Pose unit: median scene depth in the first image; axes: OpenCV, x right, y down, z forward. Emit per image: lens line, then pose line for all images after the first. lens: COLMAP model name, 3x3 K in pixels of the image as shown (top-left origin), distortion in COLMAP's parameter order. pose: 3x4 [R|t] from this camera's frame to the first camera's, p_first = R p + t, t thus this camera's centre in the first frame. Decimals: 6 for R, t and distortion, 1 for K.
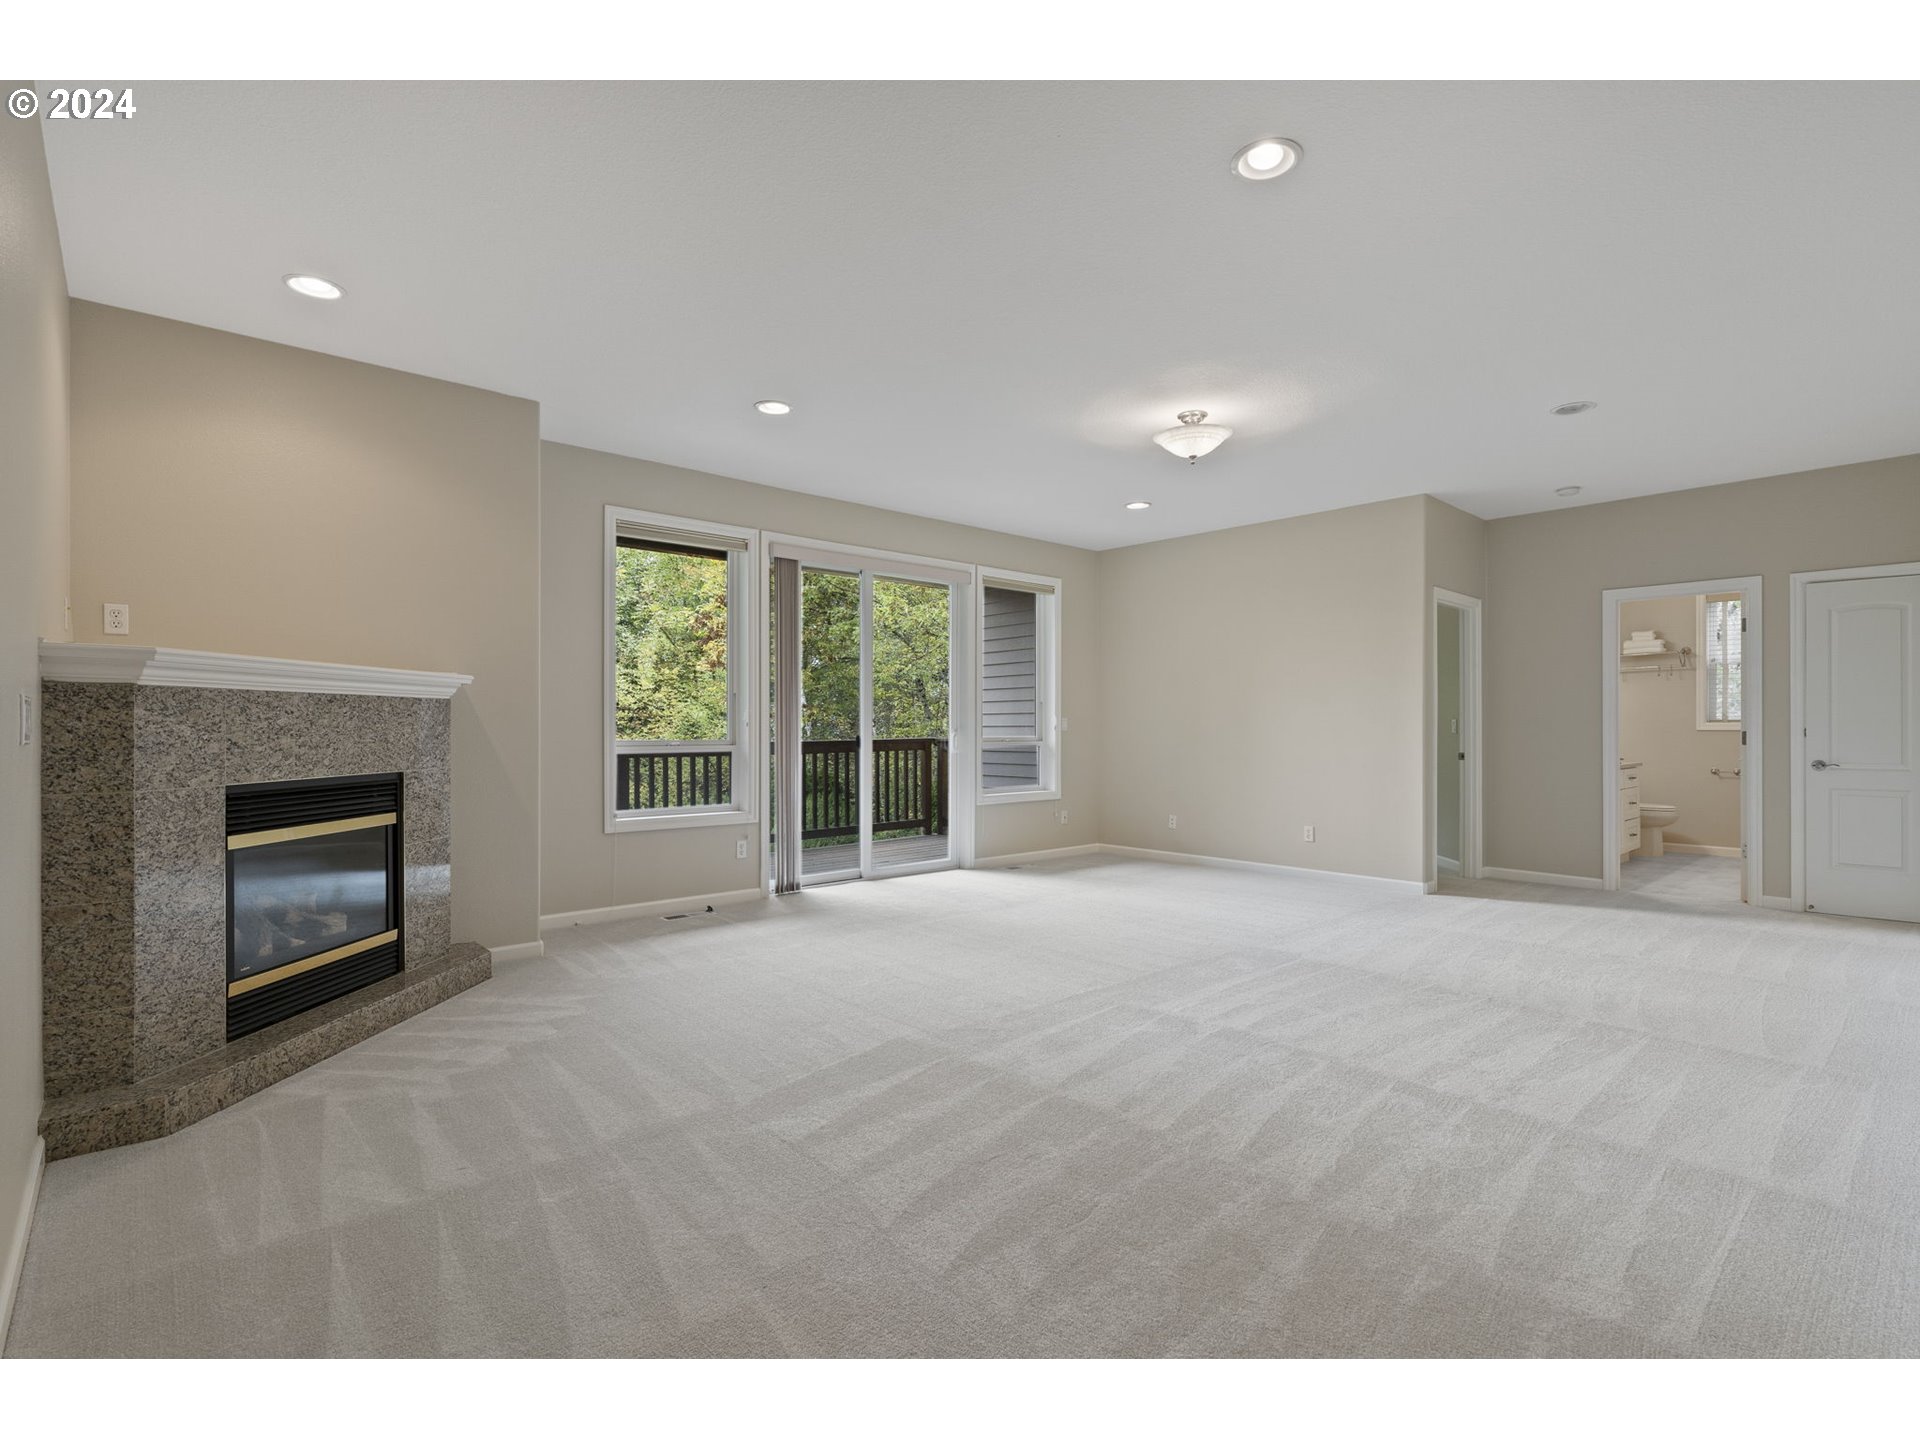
lens RADIAL K [[936.1, 0, 947.7], [0, 936.1, 724.2], [0, 0, 1]] dist [-0.008643, -0.001583]
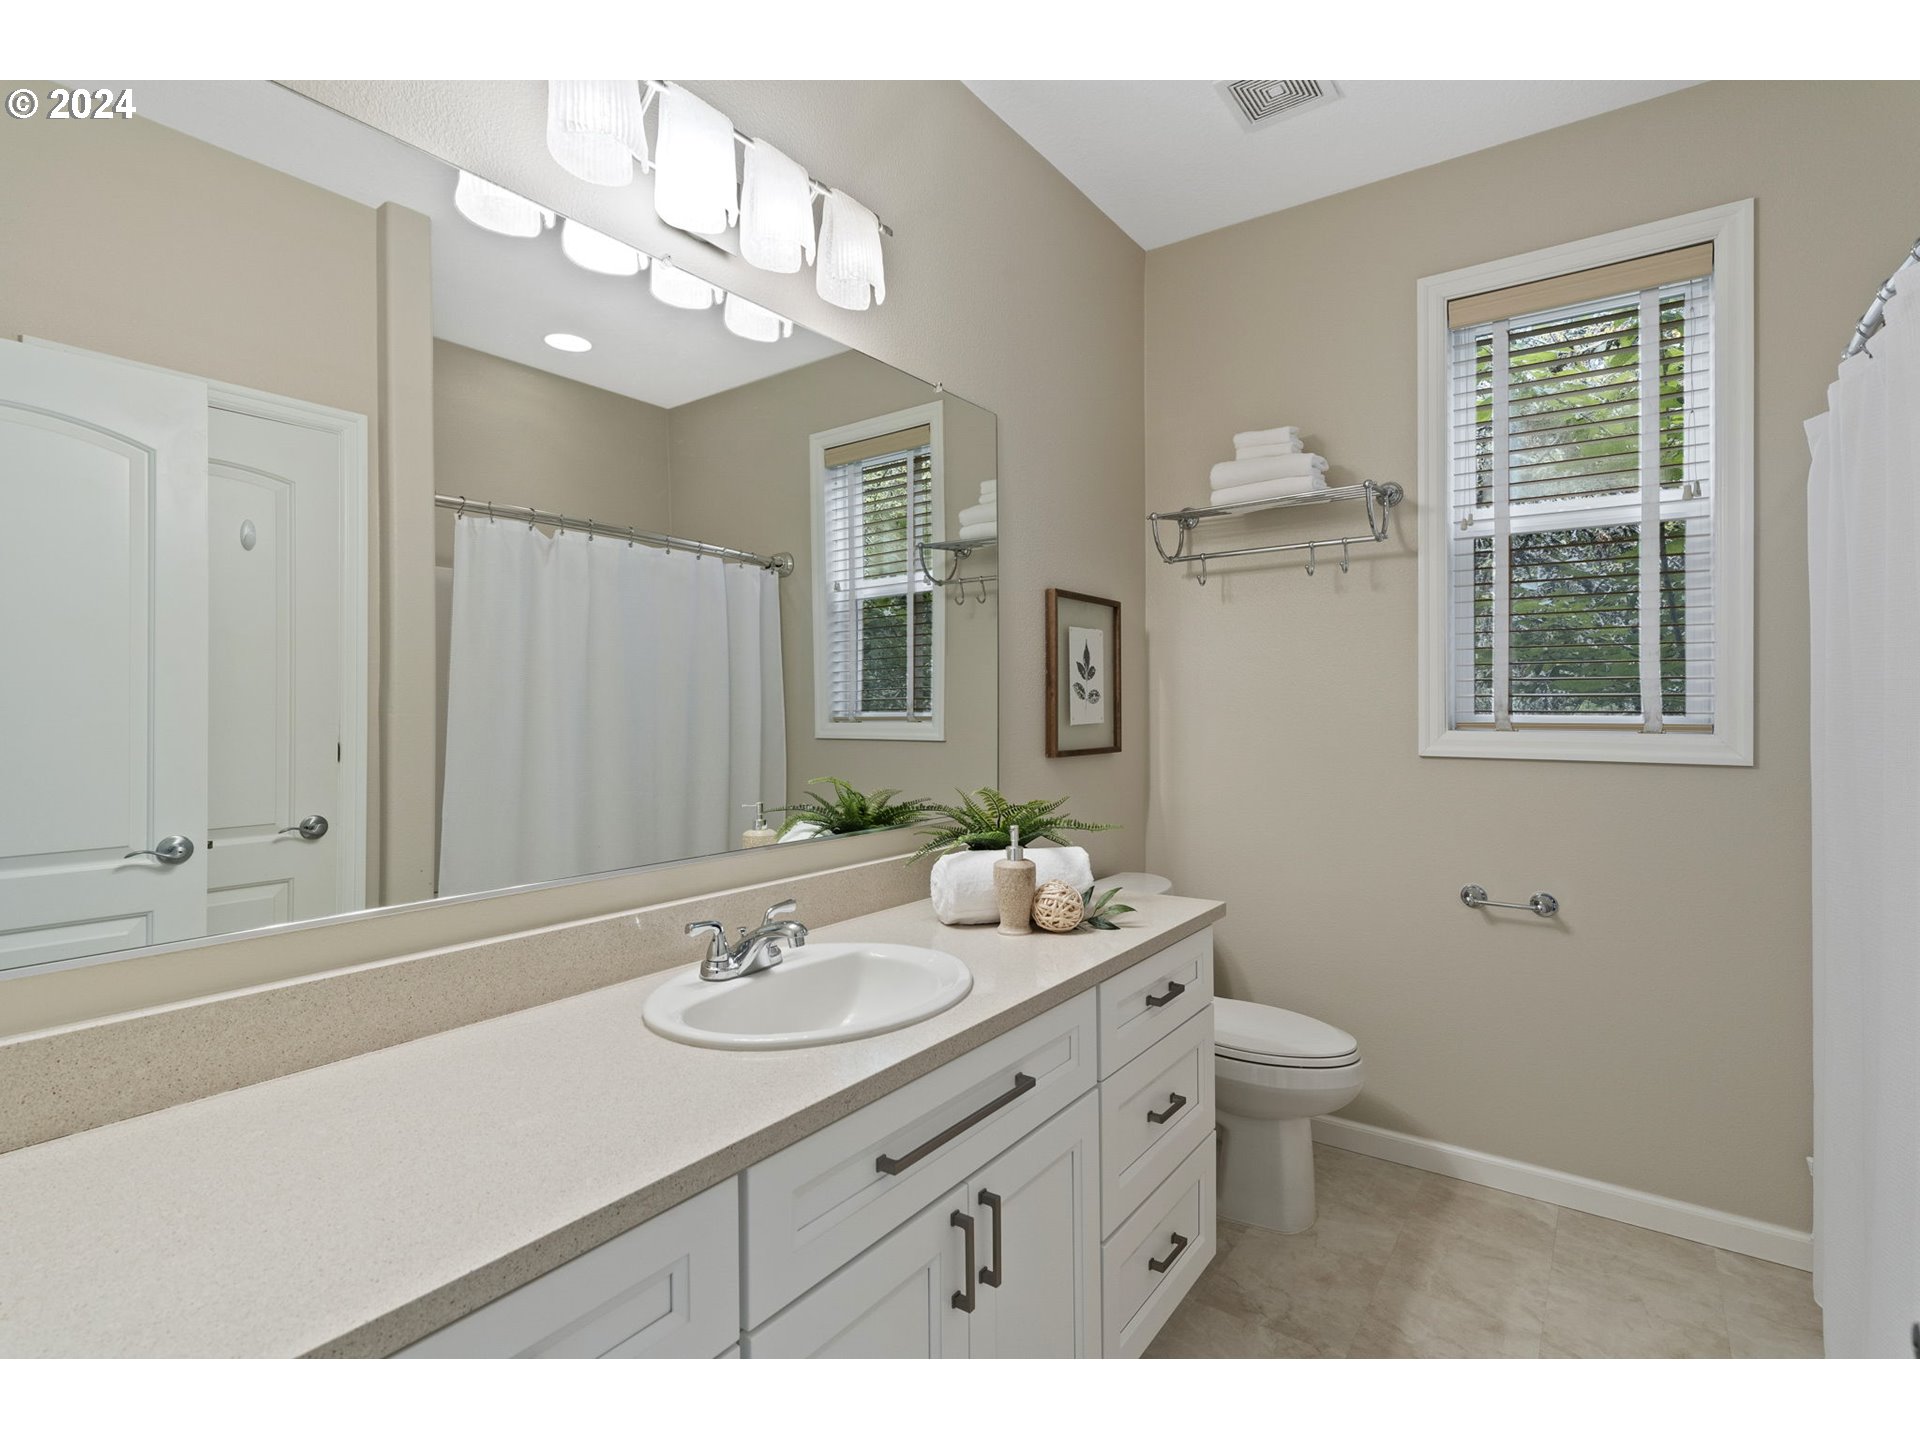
lens RADIAL K [[936.1, 0, 958.1], [0, 936.1, 717.1], [0, 0, 1]] dist [-0.008643, -0.001583]
pose [[0.975549, -0.000267, 0.219784, 0.671016], [-0.001050, 0.999982, 0.005877, -0.007931], [-0.219782, -0.005964, 0.975531, 0.834092]]
